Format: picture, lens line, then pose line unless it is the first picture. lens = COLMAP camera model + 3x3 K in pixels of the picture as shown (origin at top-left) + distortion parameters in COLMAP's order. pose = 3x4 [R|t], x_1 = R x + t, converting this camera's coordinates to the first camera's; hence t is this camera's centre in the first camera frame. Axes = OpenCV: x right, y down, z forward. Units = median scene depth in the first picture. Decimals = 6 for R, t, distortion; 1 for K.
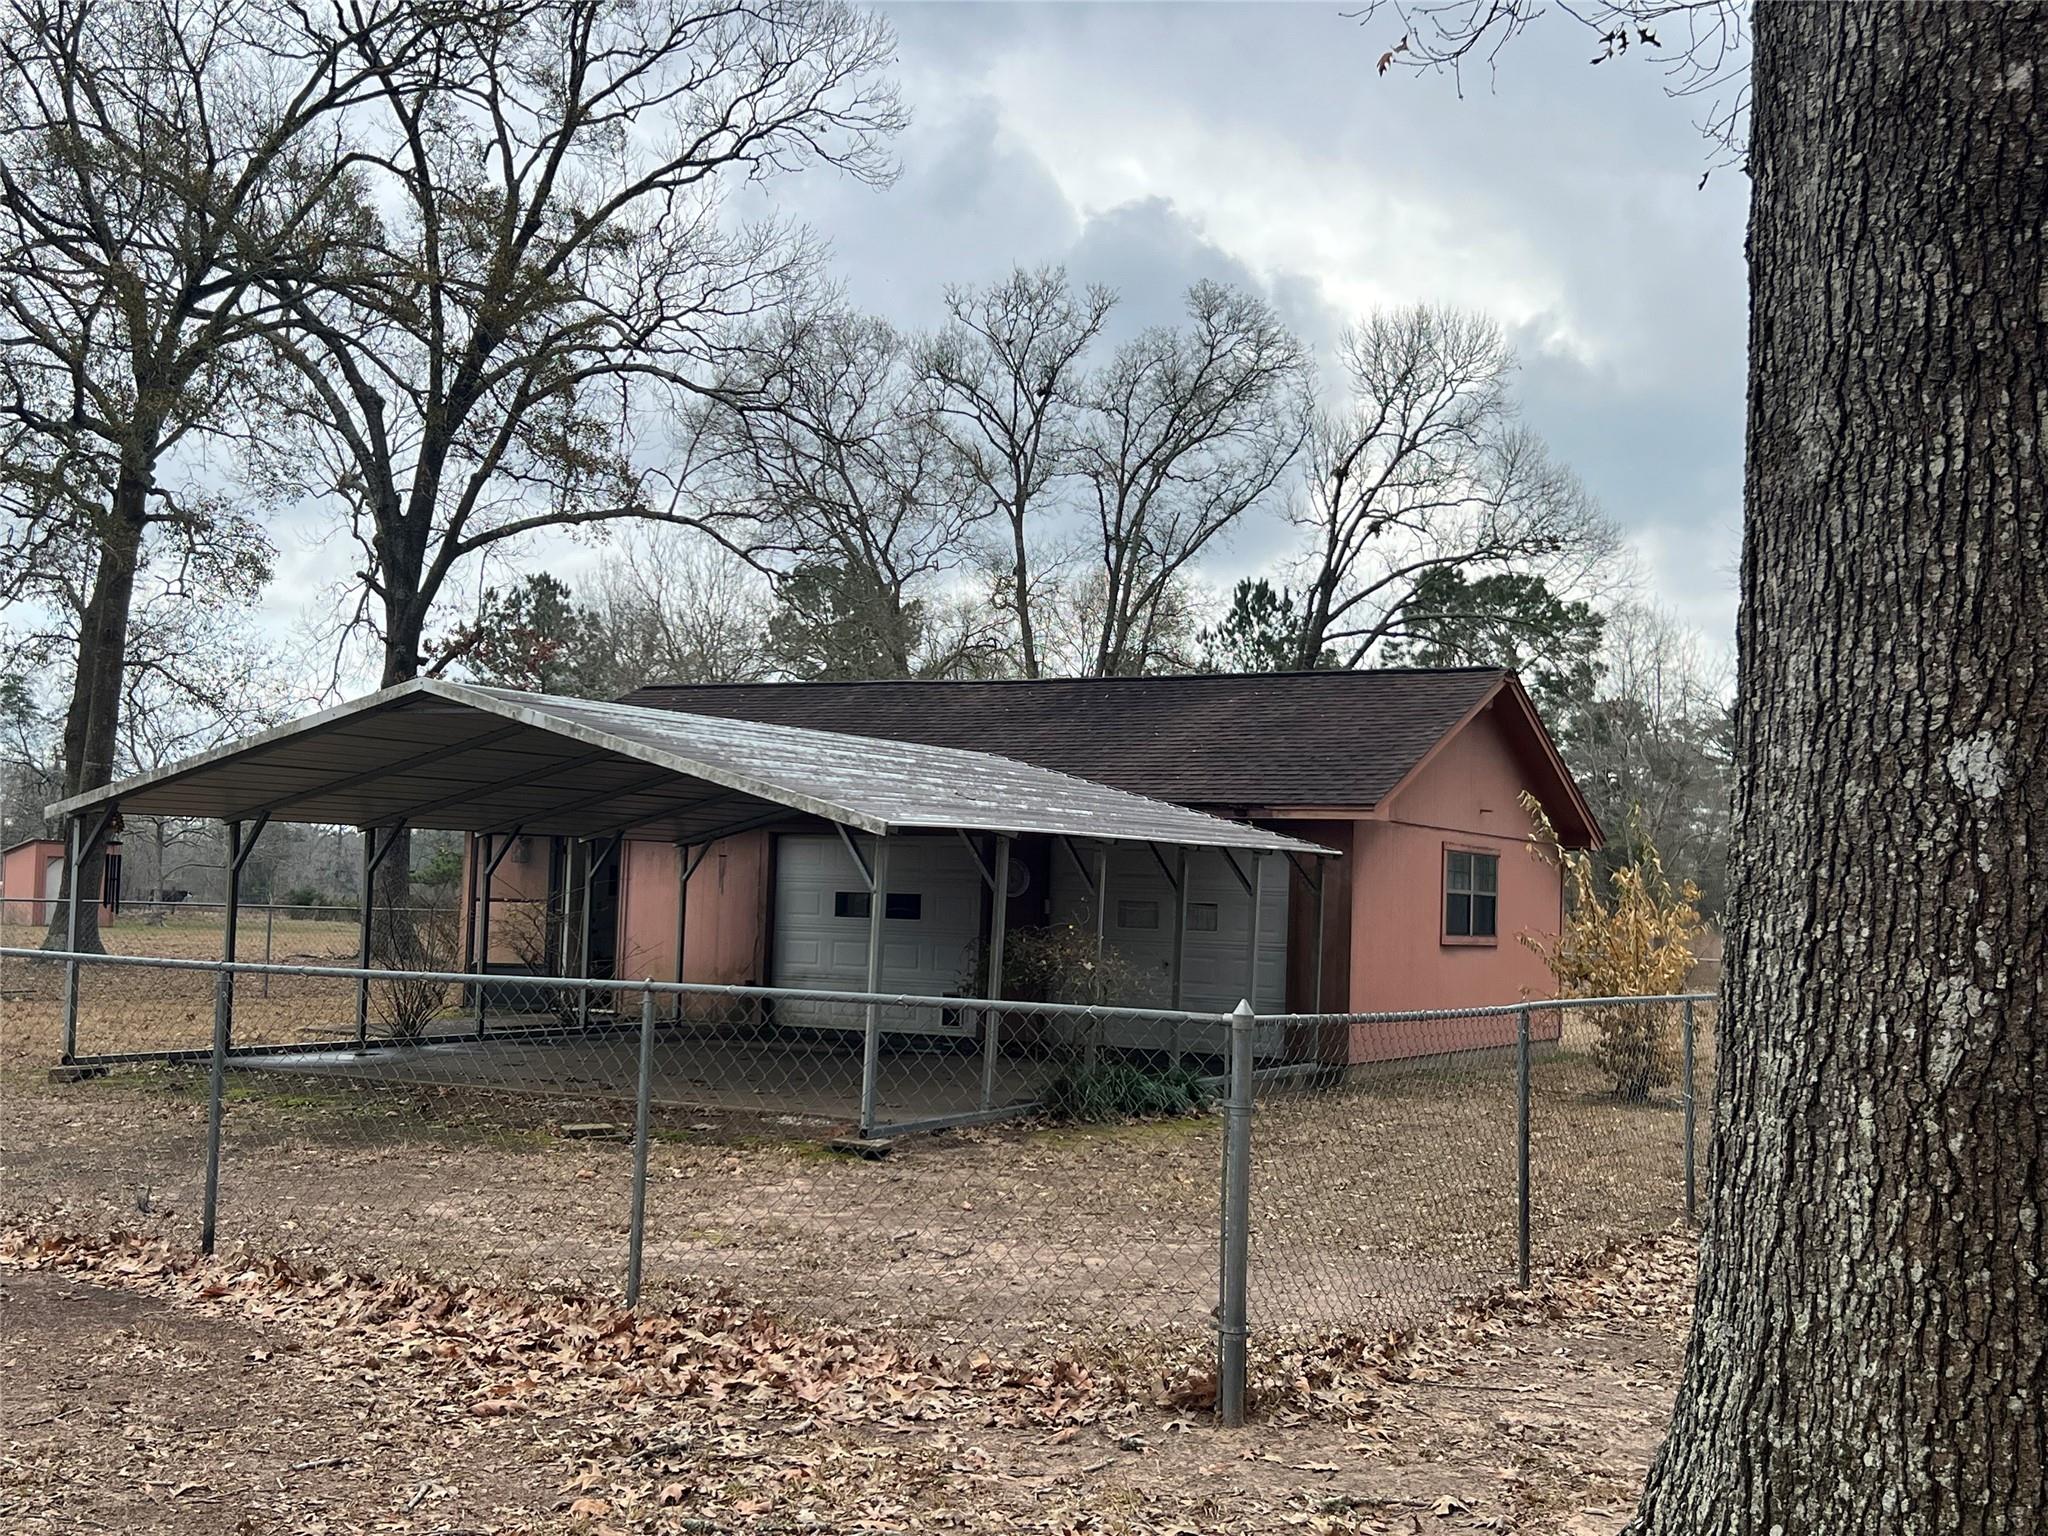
lens RADIAL K [[2224.0, 0, 1012.3], [0, 2224.0, 771.4], [0, 0, 1]] dist [0.133305, 0.000000]
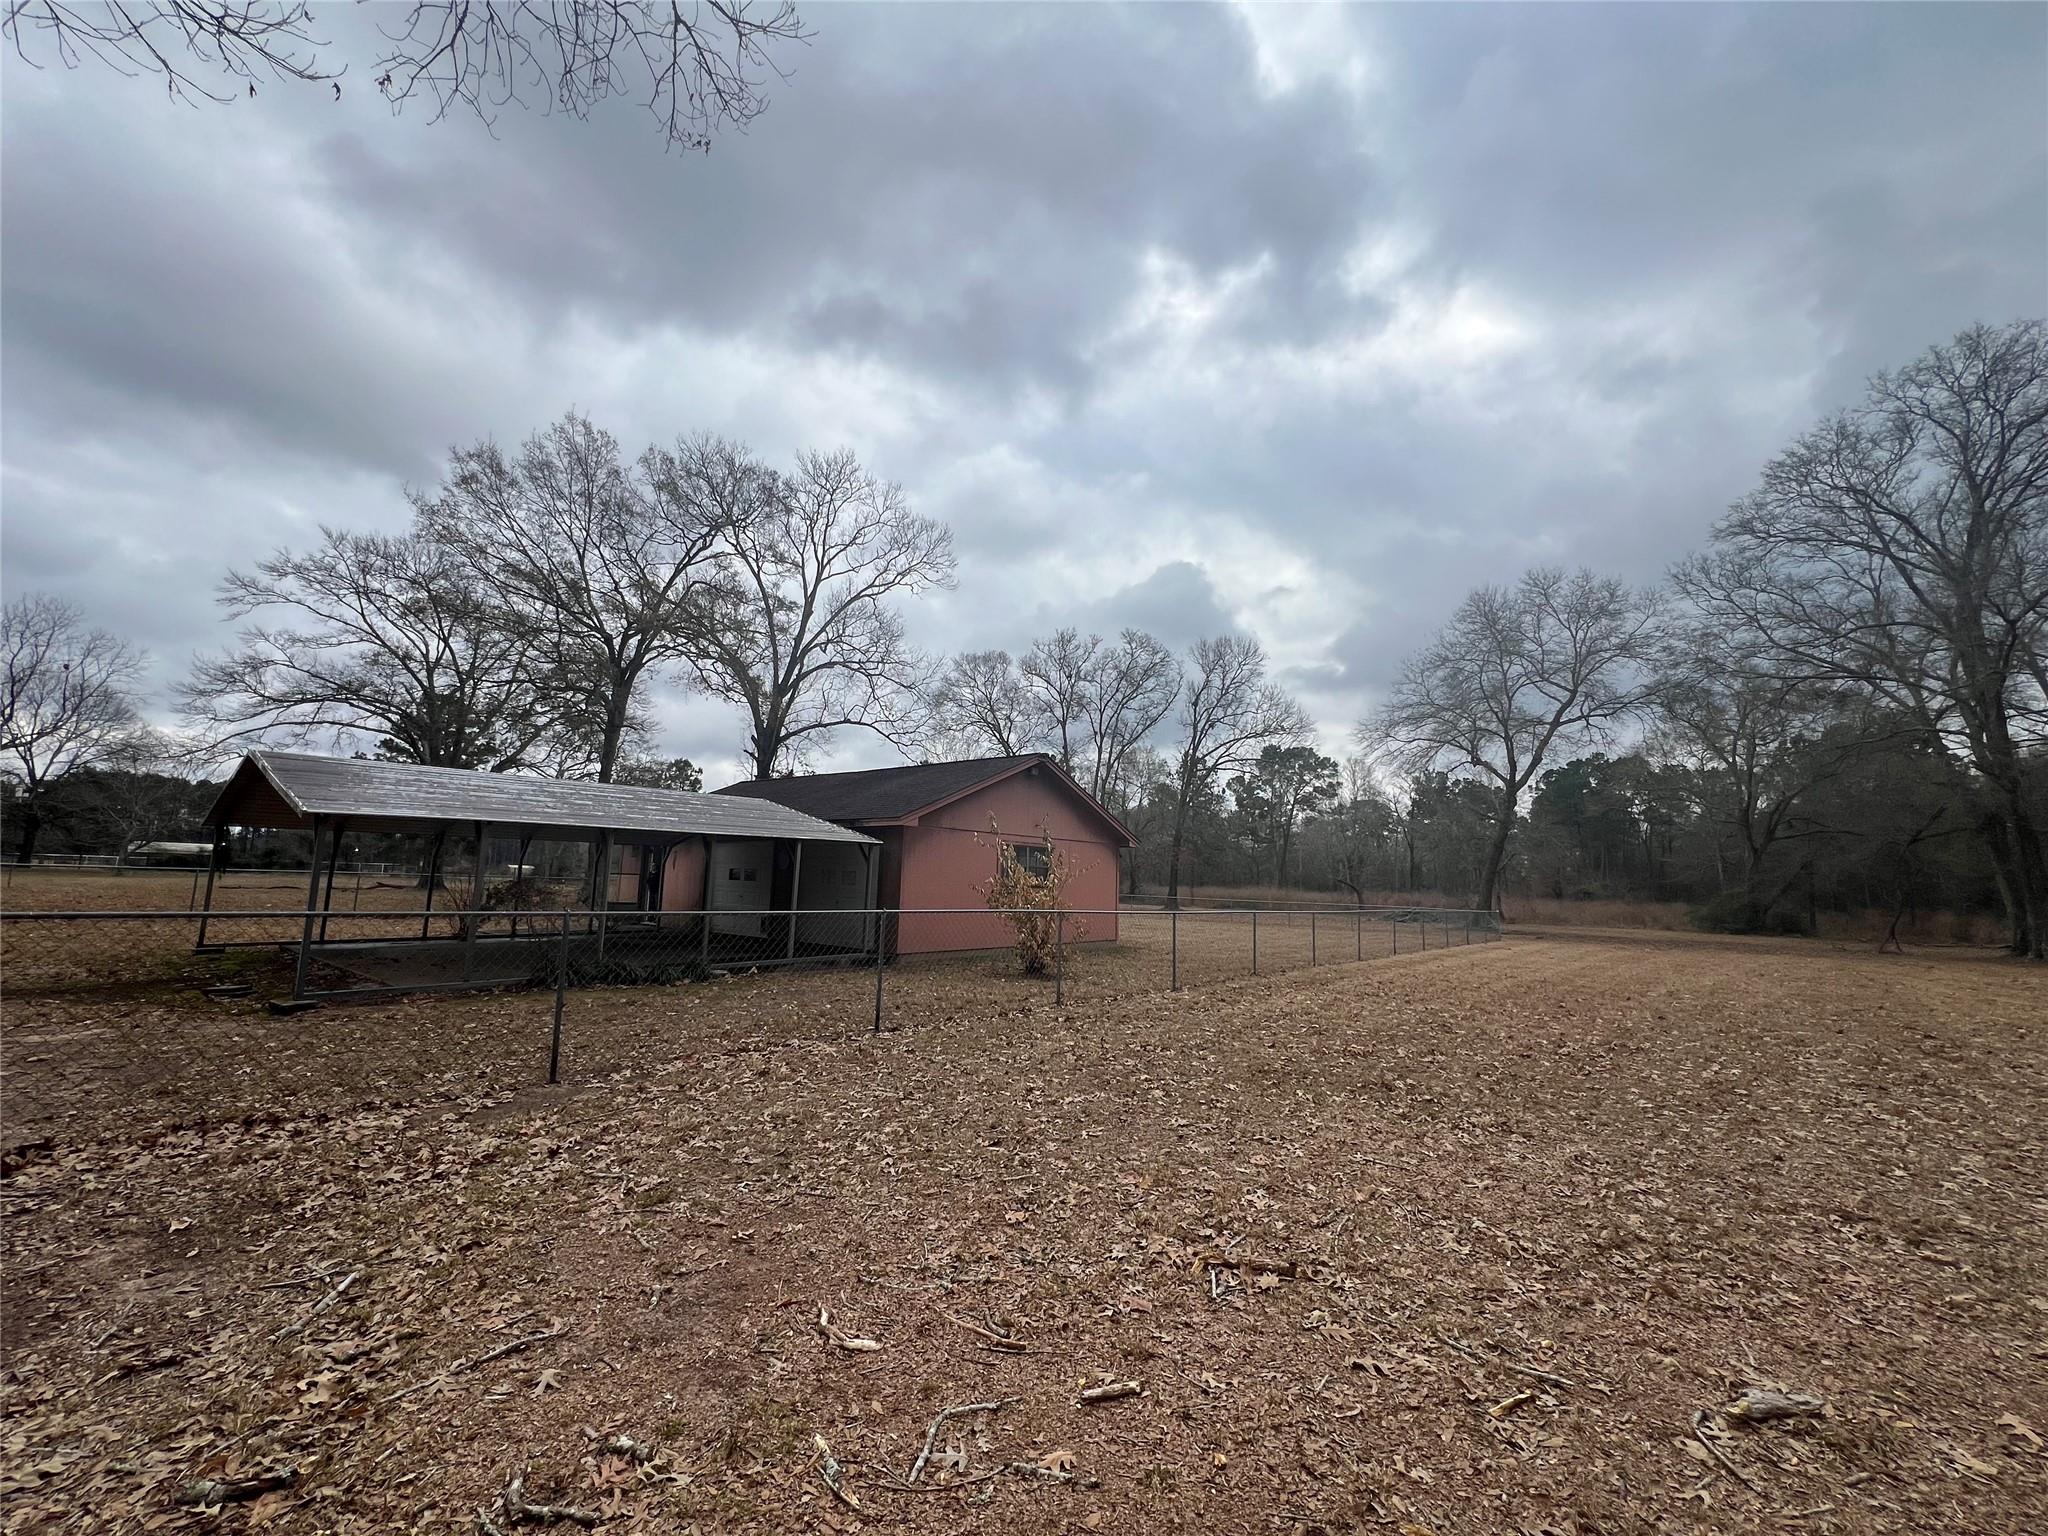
lens RADIAL K [[823.4, 0, 1008.1], [0, 823.4, 767.3], [0, 0, 1]] dist [-0.009439, 0.001935]
pose [[0.982879, -0.032218, -0.181415, 0.162496], [0.016756, 0.996143, -0.086126, 0.014844], [0.183490, 0.081611, 0.979628, 0.137757]]
